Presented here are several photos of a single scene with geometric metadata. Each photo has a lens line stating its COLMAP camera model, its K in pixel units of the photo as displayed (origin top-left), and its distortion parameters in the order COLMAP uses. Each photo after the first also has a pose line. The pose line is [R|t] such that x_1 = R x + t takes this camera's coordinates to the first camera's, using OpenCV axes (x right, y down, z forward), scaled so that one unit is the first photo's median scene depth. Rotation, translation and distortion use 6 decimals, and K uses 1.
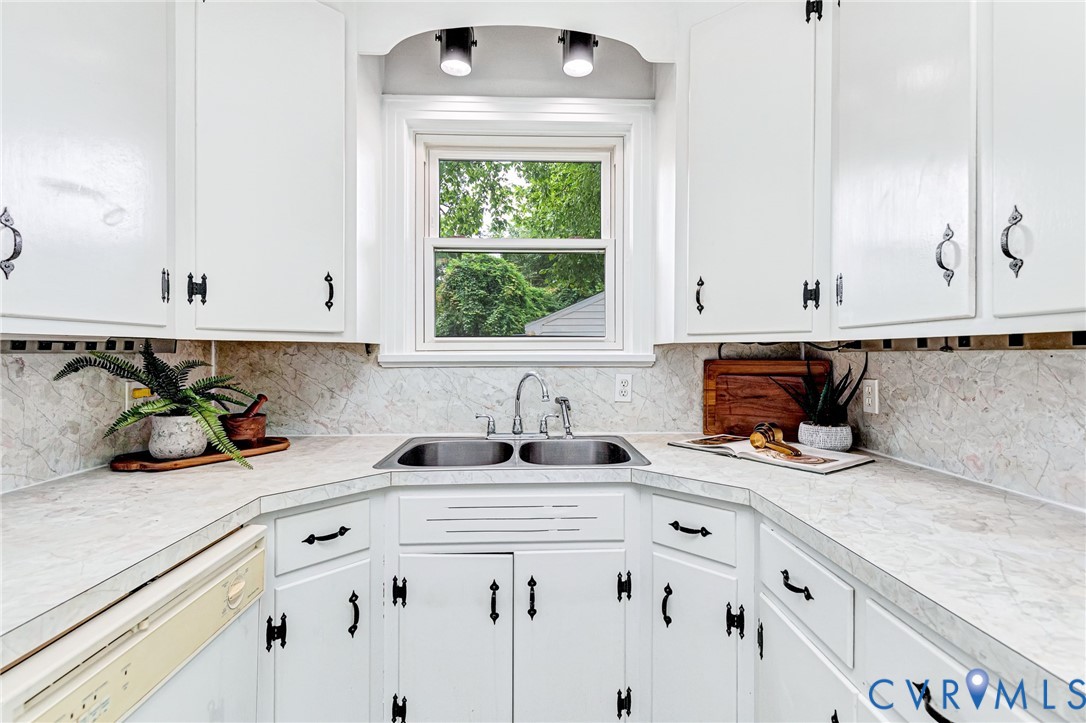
lens RADIAL K [[511.7, 0, 544.8], [0, 511.7, 357.3], [0, 0, 1]] dist [0.003887, 0.000592]
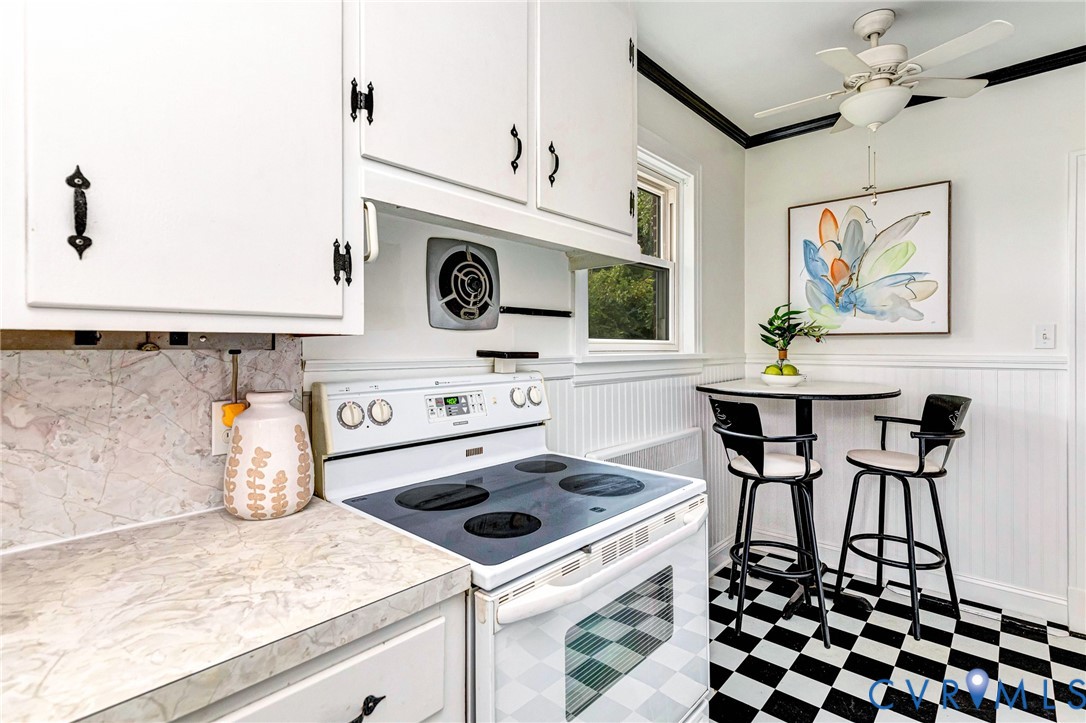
lens RADIAL K [[511.7, 0, 544.8], [0, 511.7, 357.3], [0, 0, 1]] dist [0.003887, 0.000592]
pose [[-0.716737, 0.000158, 0.697343, -0.136585], [0.013036, 0.999828, 0.013172, -0.005024], [-0.697221, 0.018532, -0.716616, 1.143346]]
